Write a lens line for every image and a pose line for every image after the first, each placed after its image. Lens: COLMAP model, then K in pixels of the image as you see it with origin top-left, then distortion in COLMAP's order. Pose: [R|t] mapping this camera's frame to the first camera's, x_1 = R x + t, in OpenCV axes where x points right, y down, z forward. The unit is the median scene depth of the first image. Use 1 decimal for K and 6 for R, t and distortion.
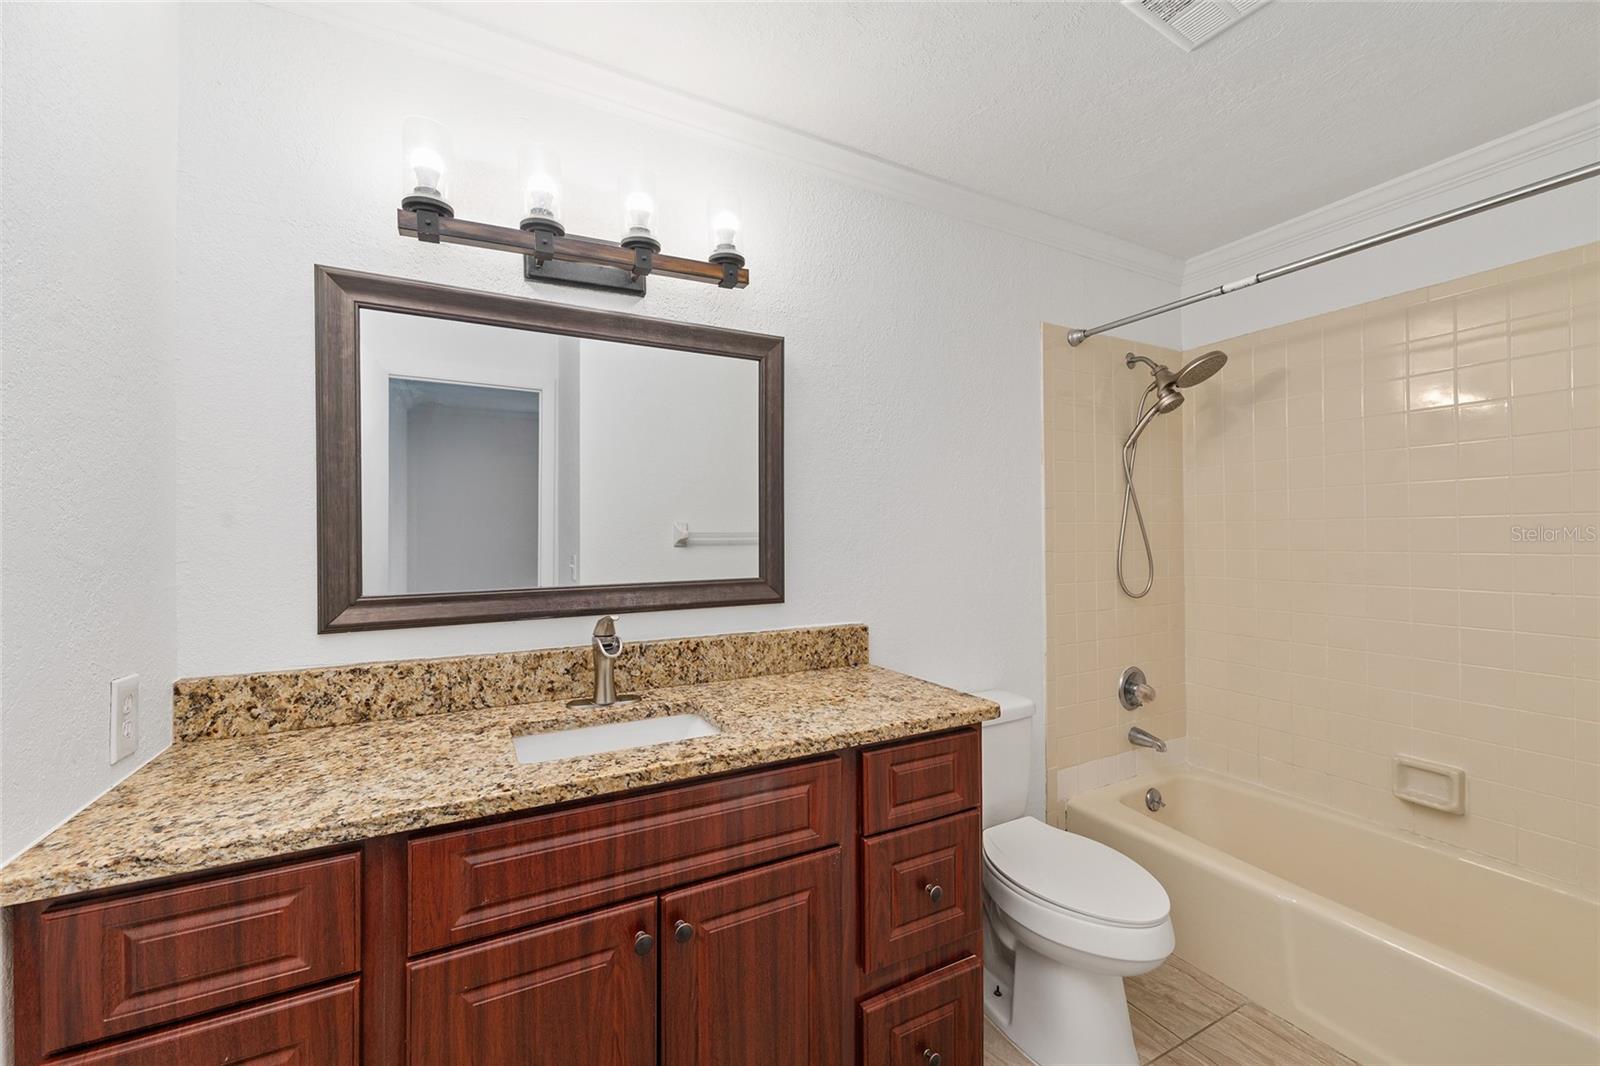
lens RADIAL K [[635.0, 0, 793.2], [0, 635.0, 531.0], [0, 0, 1]] dist [0.001536, -0.000312]
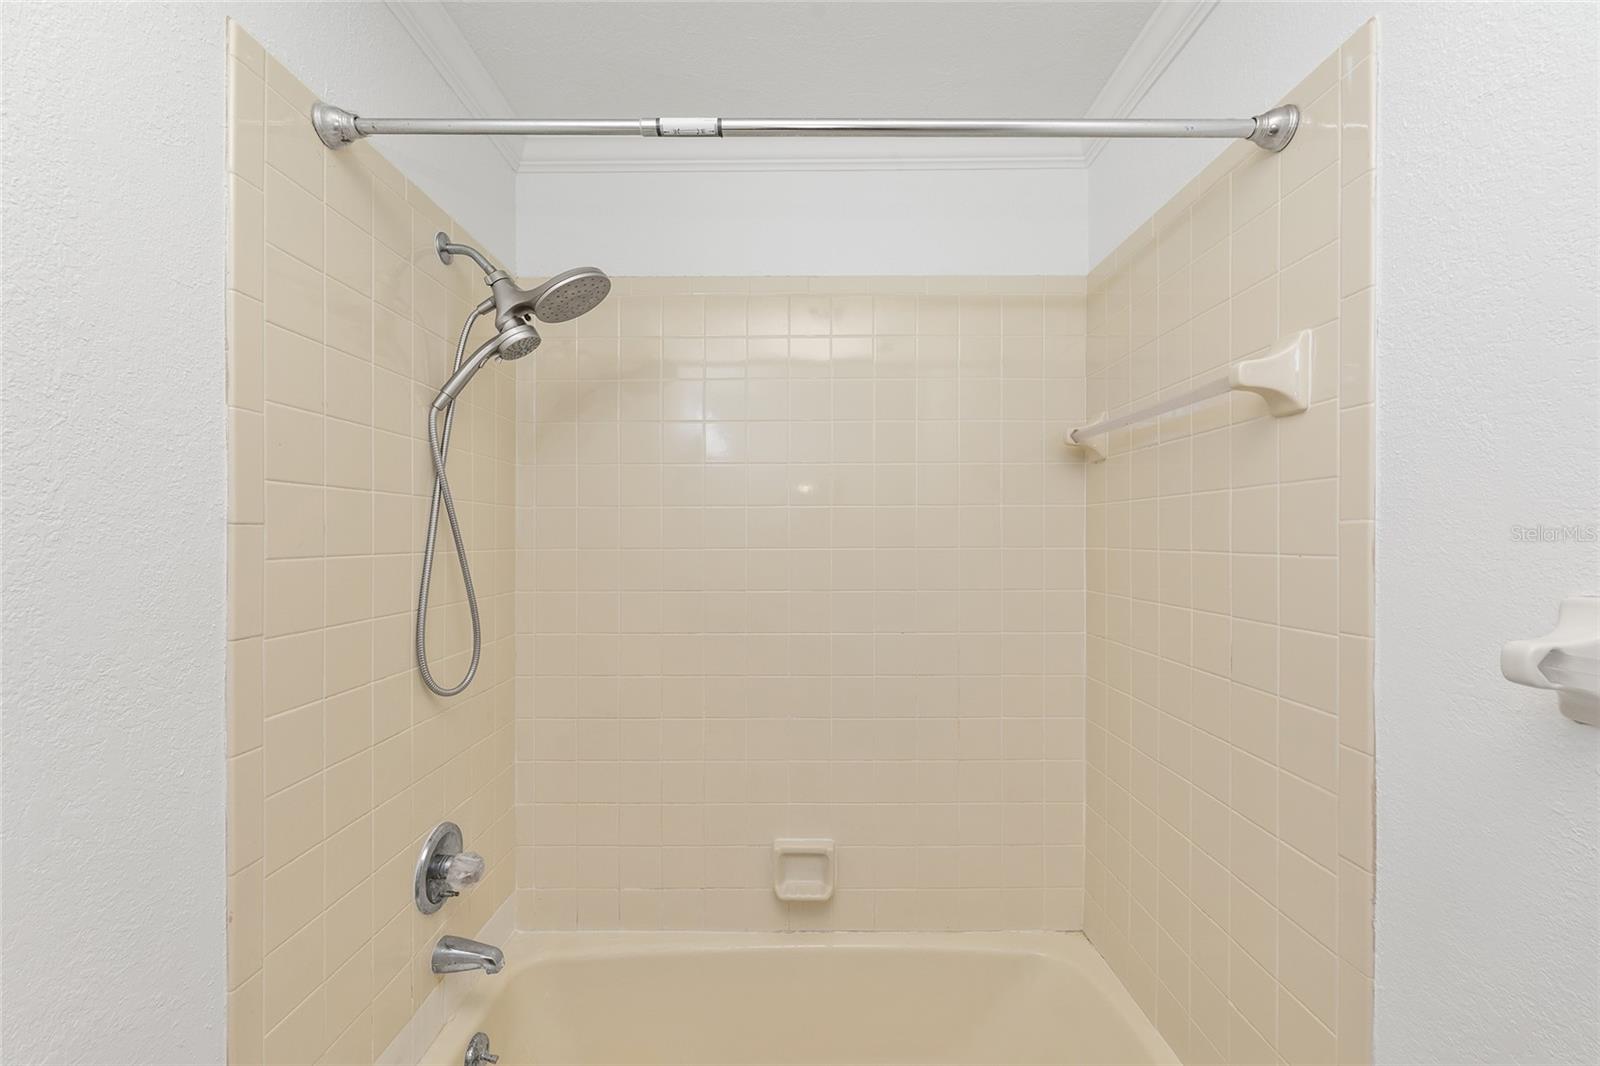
lens RADIAL K [[635.0, 0, 799.9], [0, 635.0, 529.0], [0, 0, 1]] dist [0.001536, -0.000312]
pose [[0.468328, 0.004764, 0.883542, 0.210357], [-0.014667, 0.999890, 0.002384, -0.040386], [-0.883433, -0.014075, 0.468346, 0.504843]]
